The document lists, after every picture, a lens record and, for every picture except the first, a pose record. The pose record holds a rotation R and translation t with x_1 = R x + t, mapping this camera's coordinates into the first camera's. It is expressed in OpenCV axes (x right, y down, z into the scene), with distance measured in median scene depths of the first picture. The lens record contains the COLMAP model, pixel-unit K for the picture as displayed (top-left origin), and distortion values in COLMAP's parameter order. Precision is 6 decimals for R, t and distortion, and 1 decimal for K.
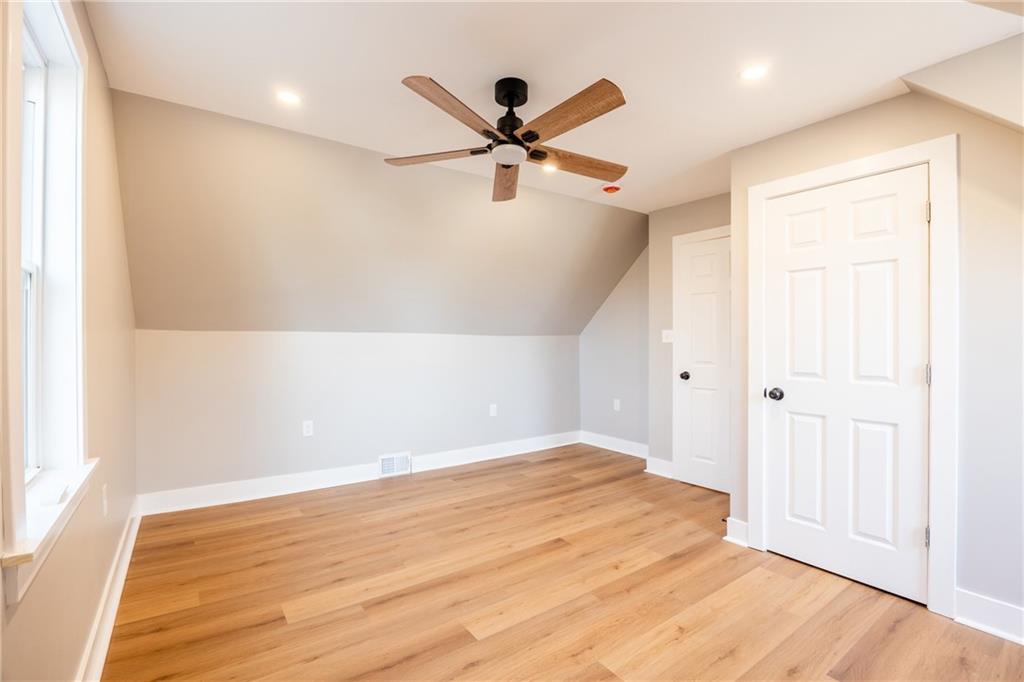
lens RADIAL K [[462.7, 0, 510.9], [0, 462.7, 338.5], [0, 0, 1]] dist [0.000661, 0.000079]
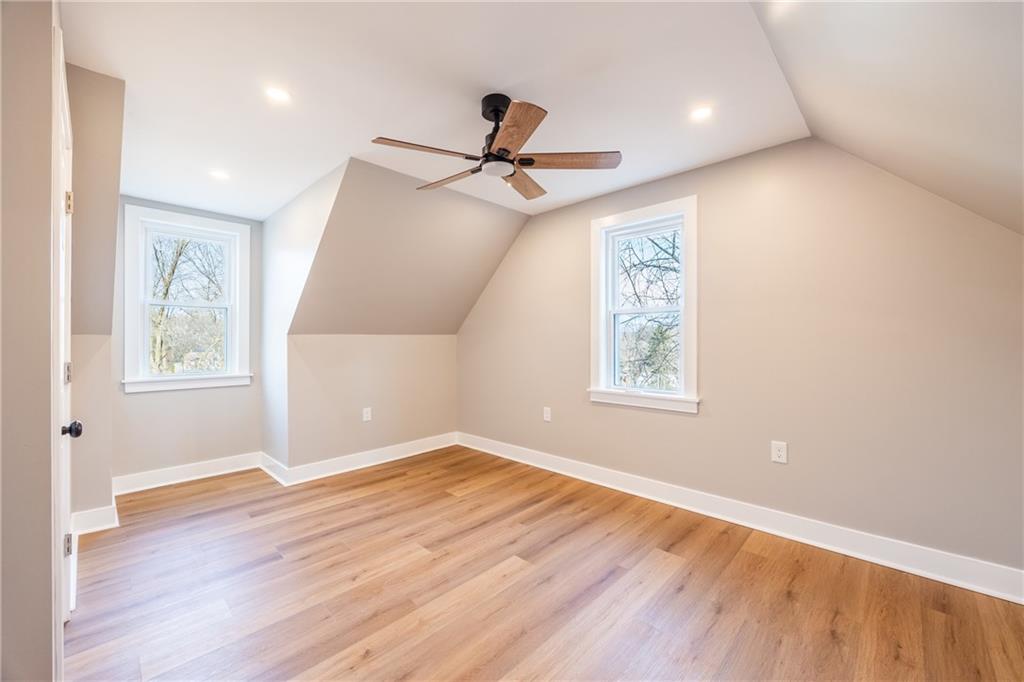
lens RADIAL K [[399.8, 0, 514.5], [0, 399.8, 344.0], [0, 0, 1]] dist [0.002505, 0.000373]
pose [[-0.983113, 0.004110, -0.182956, 0.134329], [0.004067, 0.999992, 0.000611, 0.011641], [0.182957, -0.000143, -0.983121, 1.973971]]
